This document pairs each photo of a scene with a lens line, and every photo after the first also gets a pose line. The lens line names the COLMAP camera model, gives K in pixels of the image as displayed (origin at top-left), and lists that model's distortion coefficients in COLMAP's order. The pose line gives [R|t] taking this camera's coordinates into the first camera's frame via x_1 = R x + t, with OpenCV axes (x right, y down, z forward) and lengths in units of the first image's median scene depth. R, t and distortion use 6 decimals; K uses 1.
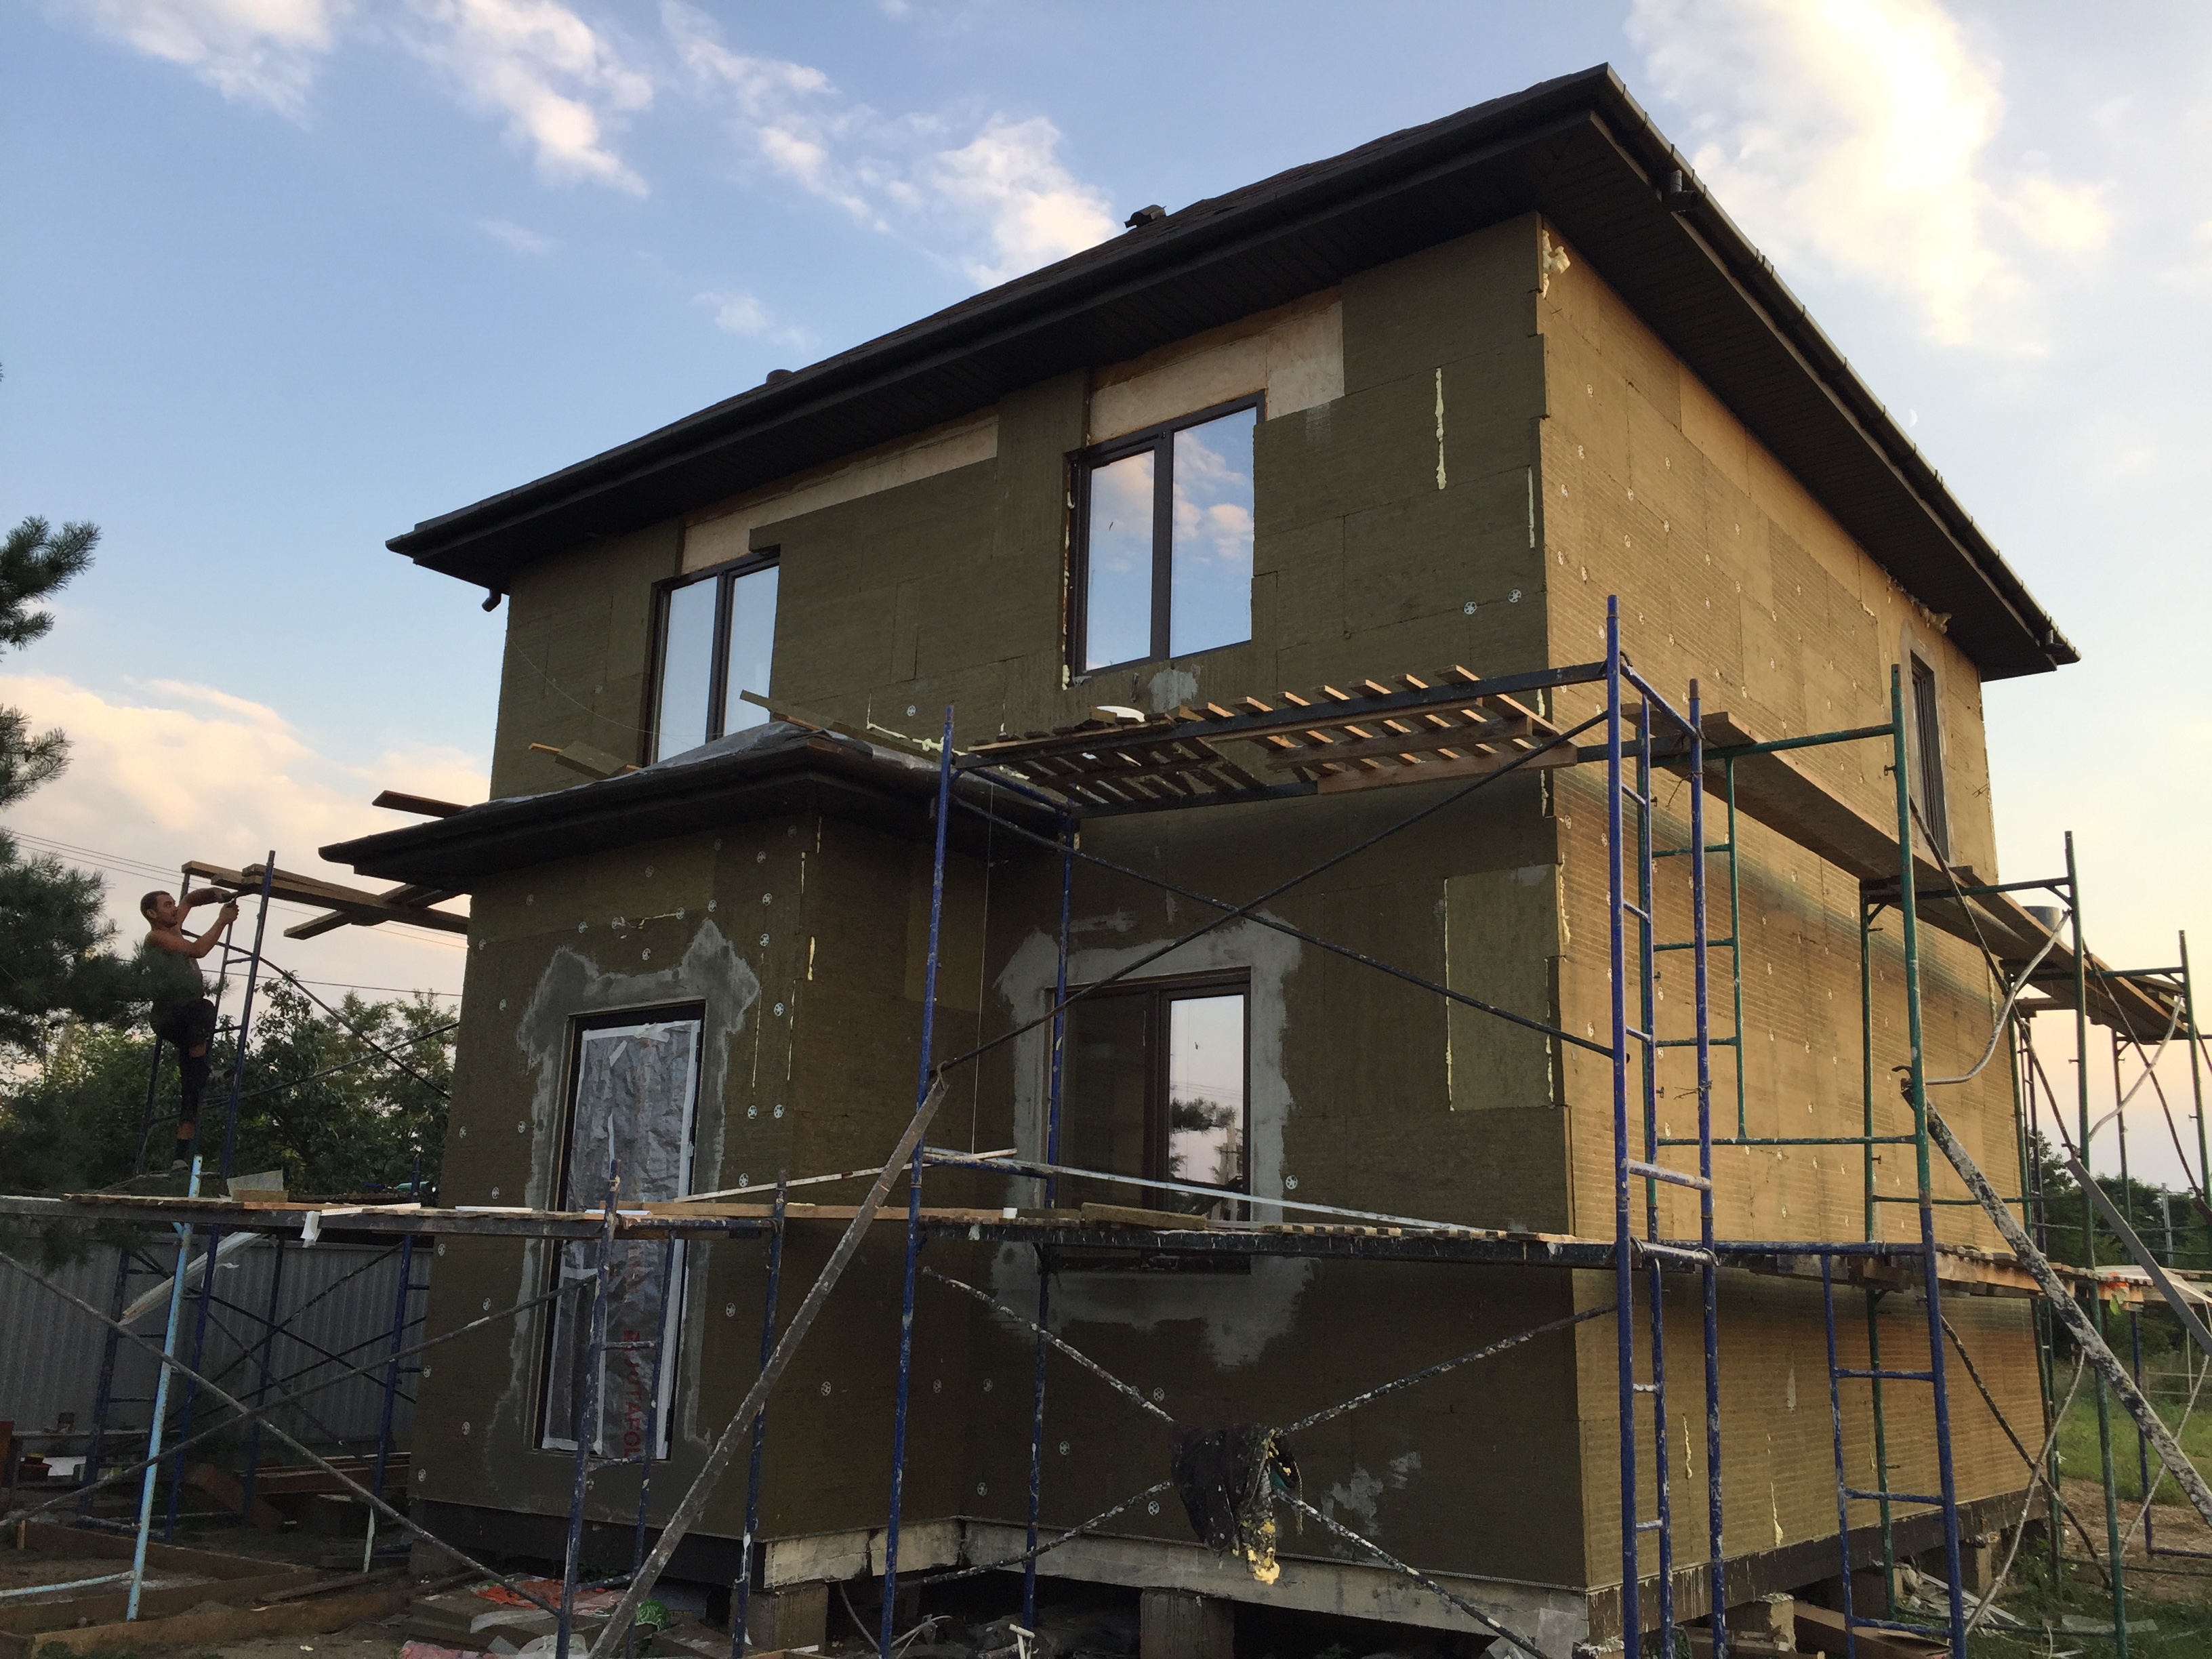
lens RADIAL K [[1872.3, 0, 1110.8], [0, 1872.3, 835.4], [0, 0, 1]] dist [0.135502, -0.308365]
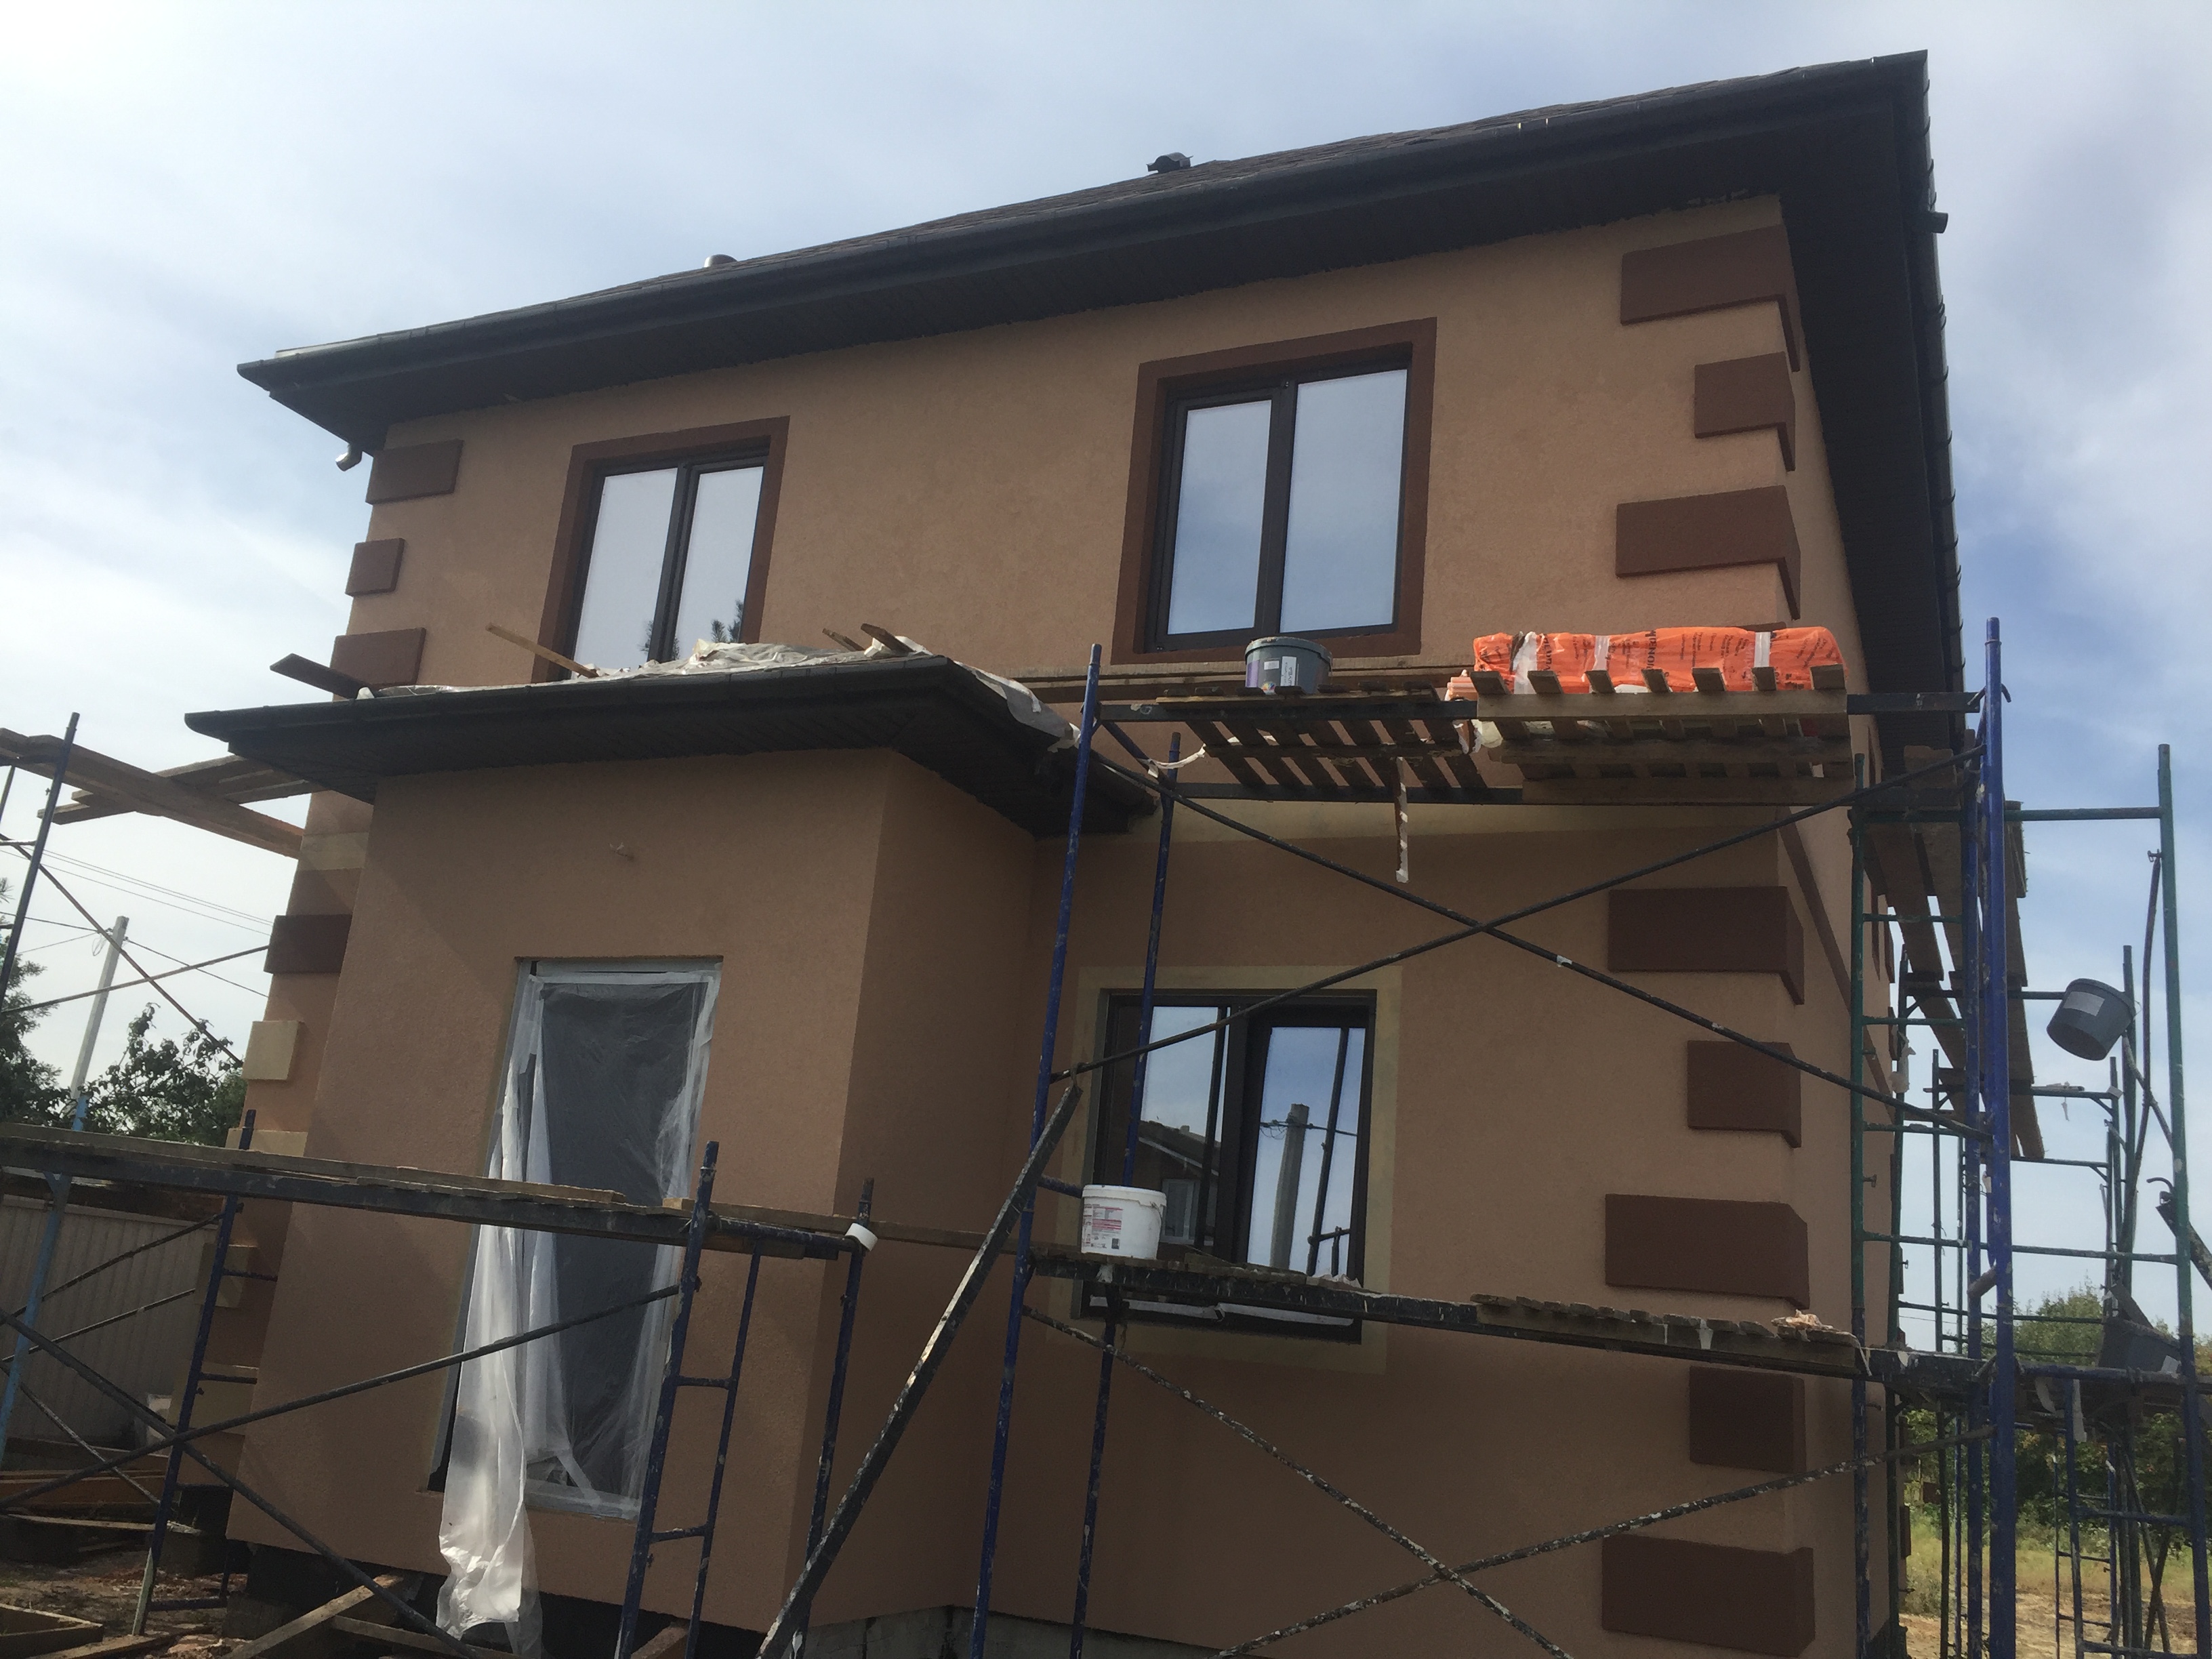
lens RADIAL K [[1842.9, 0, 1101.1], [0, 1842.9, 819.4], [0, 0, 1]] dist [0.201175, -0.279373]
pose [[0.973056, 0.125607, 0.193354, -0.191990], [-0.121420, 0.992039, -0.033405, 0.030806], [-0.196011, 0.009028, 0.980560, 0.143032]]
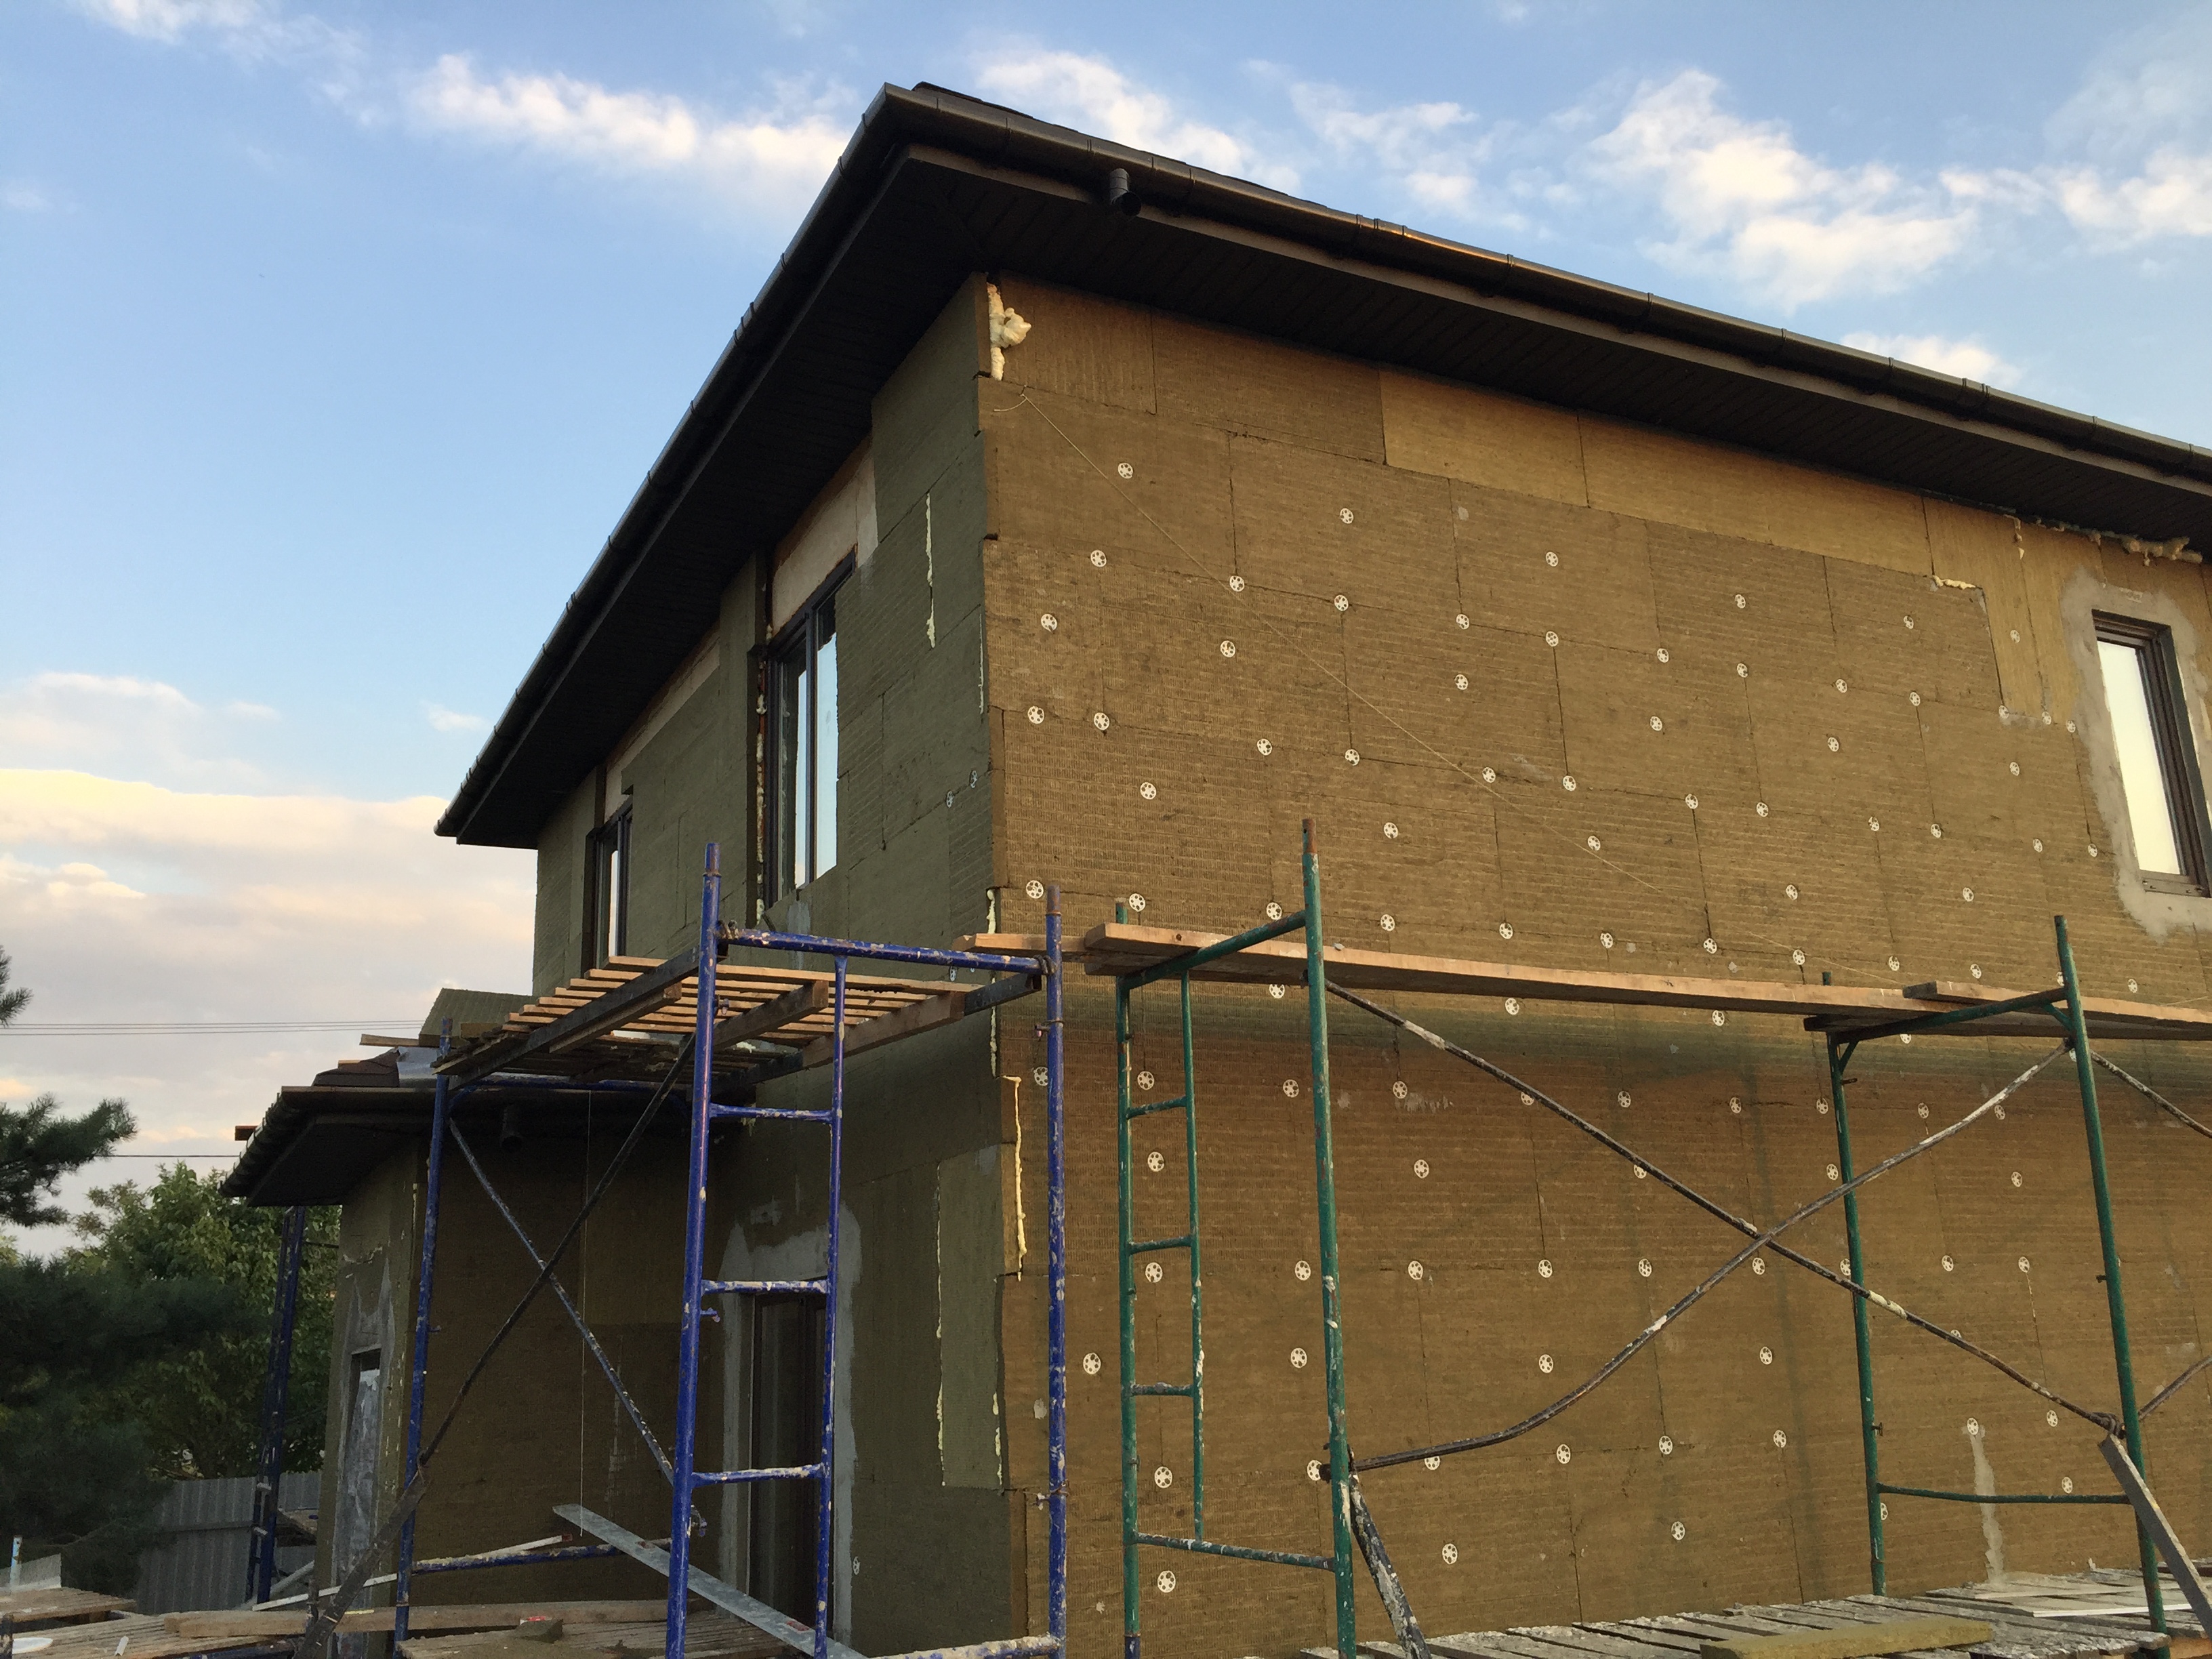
lens RADIAL K [[1892.0, 0, 1094.4], [0, 1892.0, 836.6], [0, 0, 1]] dist [0.035817, -0.016332]
pose [[0.896729, -0.168774, -0.409136, 0.453489], [0.160960, 0.985497, -0.053744, -0.044090], [0.412273, -0.017661, 0.910889, 0.259583]]
